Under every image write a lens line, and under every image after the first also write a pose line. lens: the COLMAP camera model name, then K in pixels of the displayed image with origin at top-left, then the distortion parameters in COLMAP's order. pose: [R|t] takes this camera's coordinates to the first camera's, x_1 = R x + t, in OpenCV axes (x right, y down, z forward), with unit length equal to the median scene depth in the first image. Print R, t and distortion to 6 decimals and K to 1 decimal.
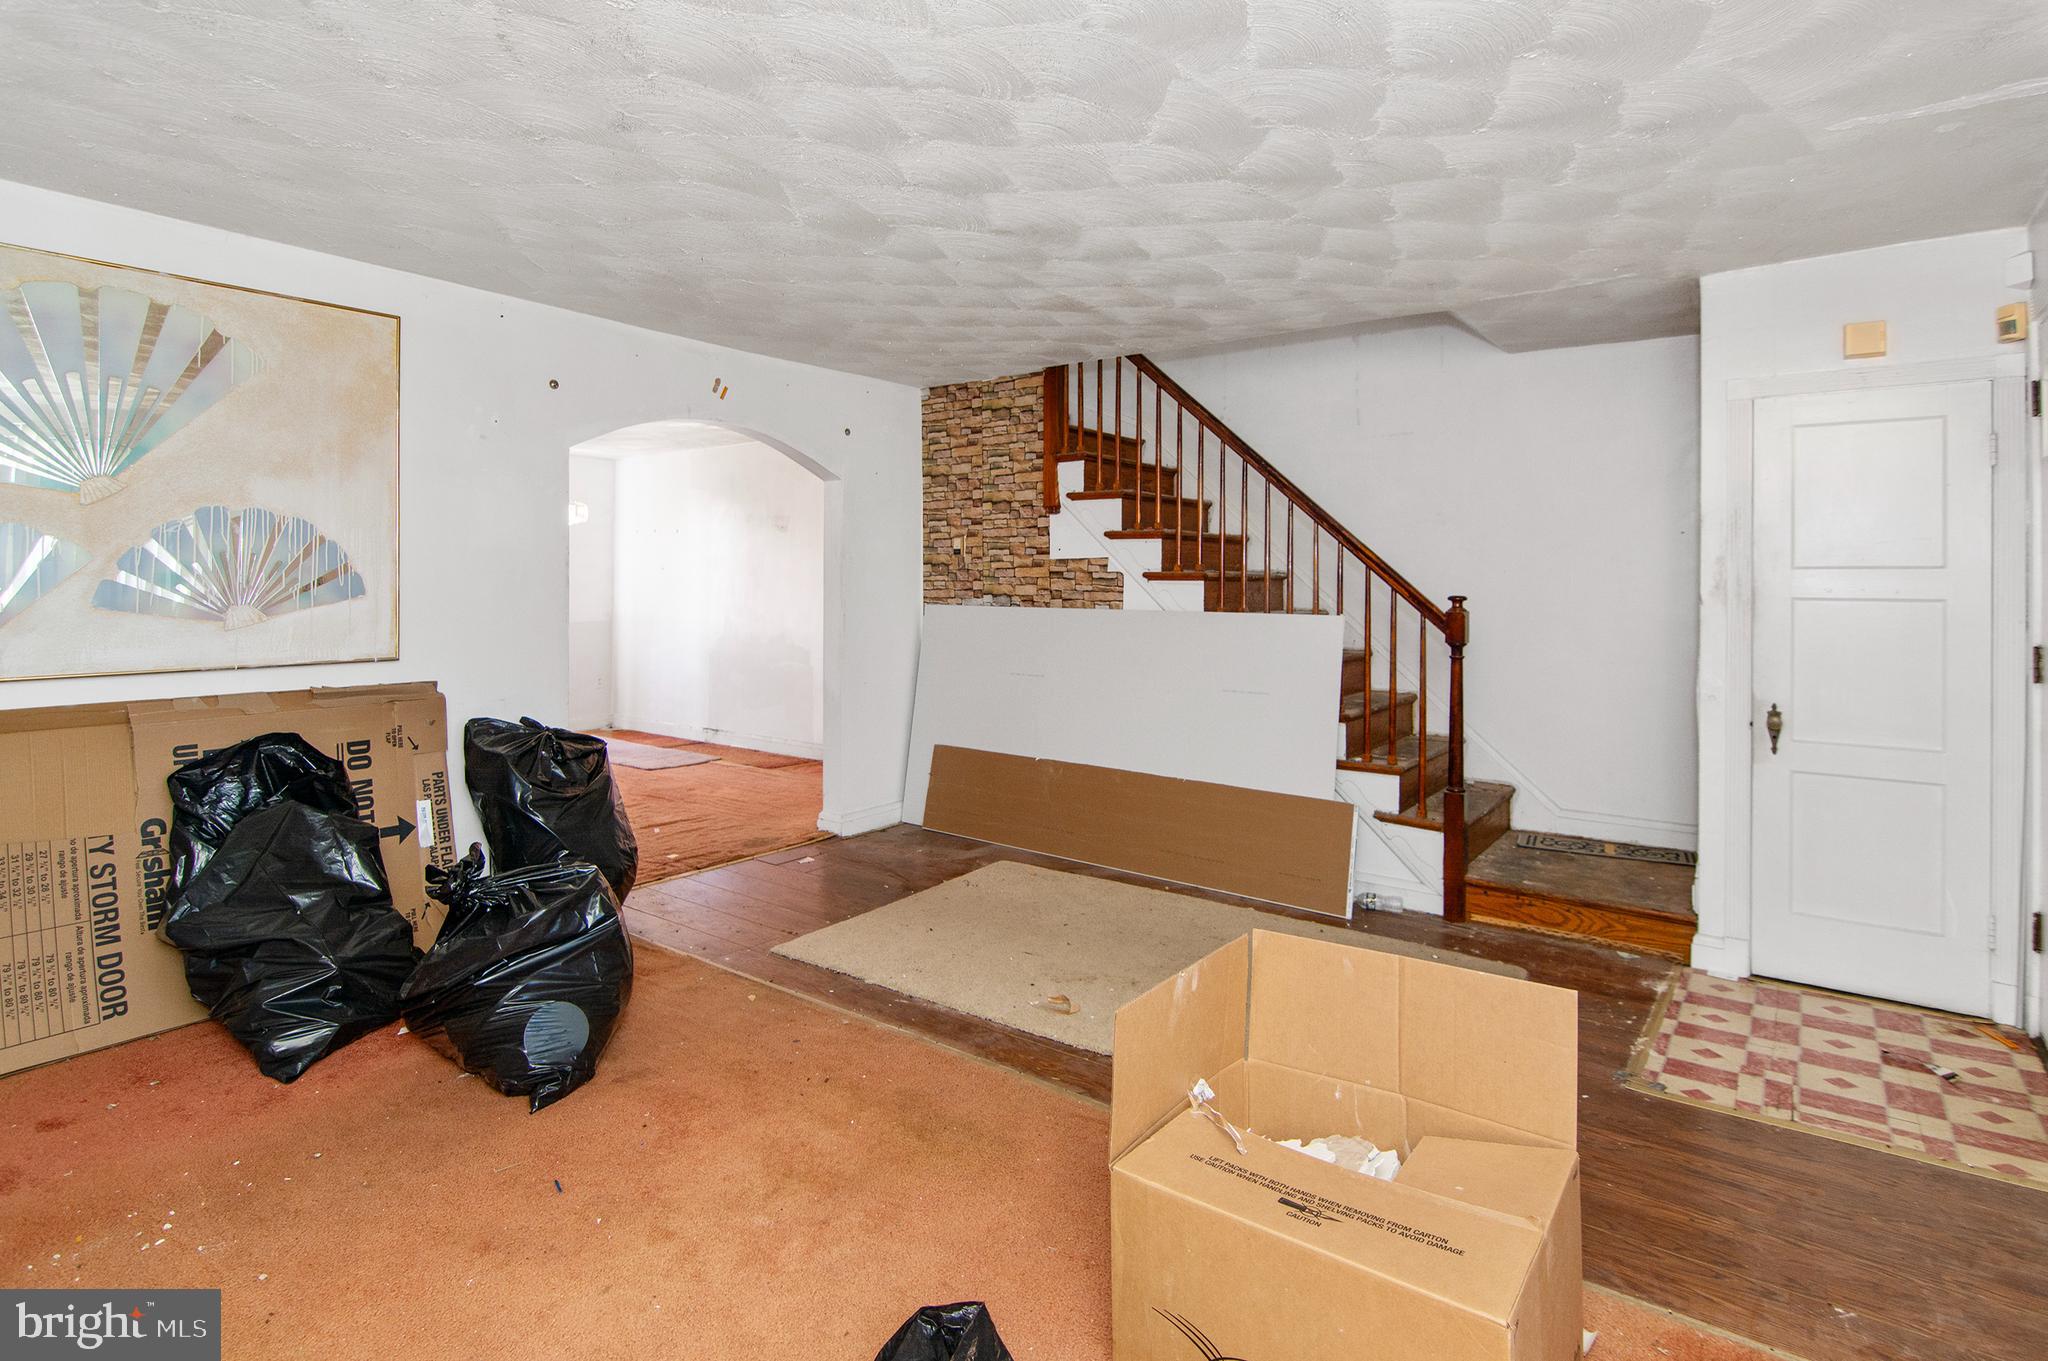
lens RADIAL K [[1020.9, 0, 1028.6], [0, 1020.9, 589.8], [0, 0, 1]] dist [-0.004534, -0.004002]
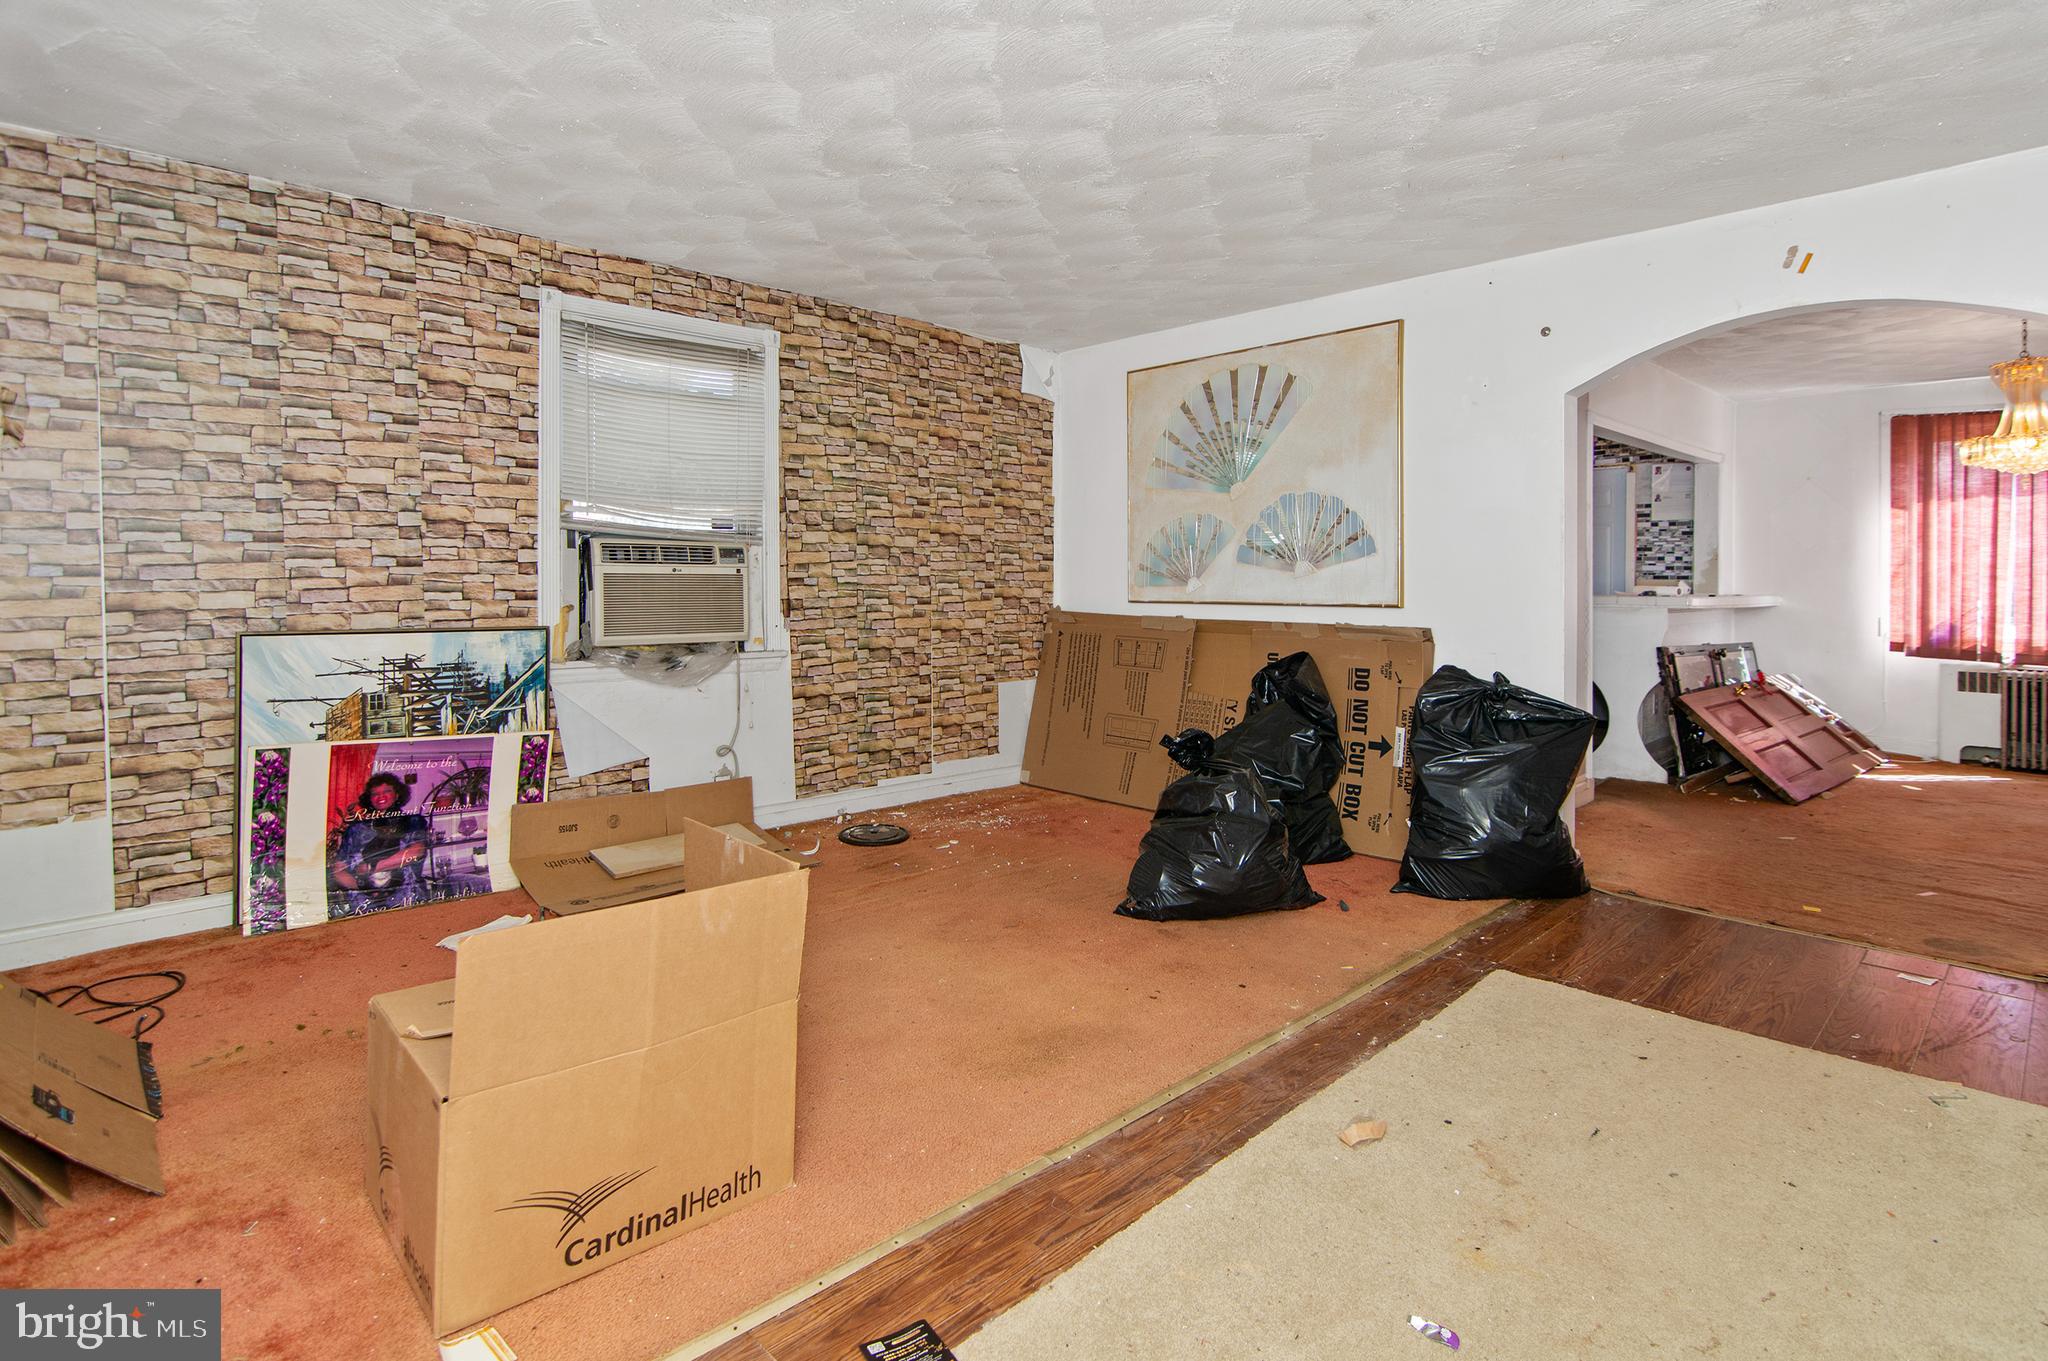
lens RADIAL K [[1020.9, 0, 1045.6], [0, 1020.9, 591.9], [0, 0, 1]] dist [-0.004534, -0.004002]
pose [[-0.163751, 0.007457, -0.986473, 0.467900], [-0.007747, 0.999931, 0.008844, 0.032830], [0.986471, 0.009090, -0.163682, 0.587804]]
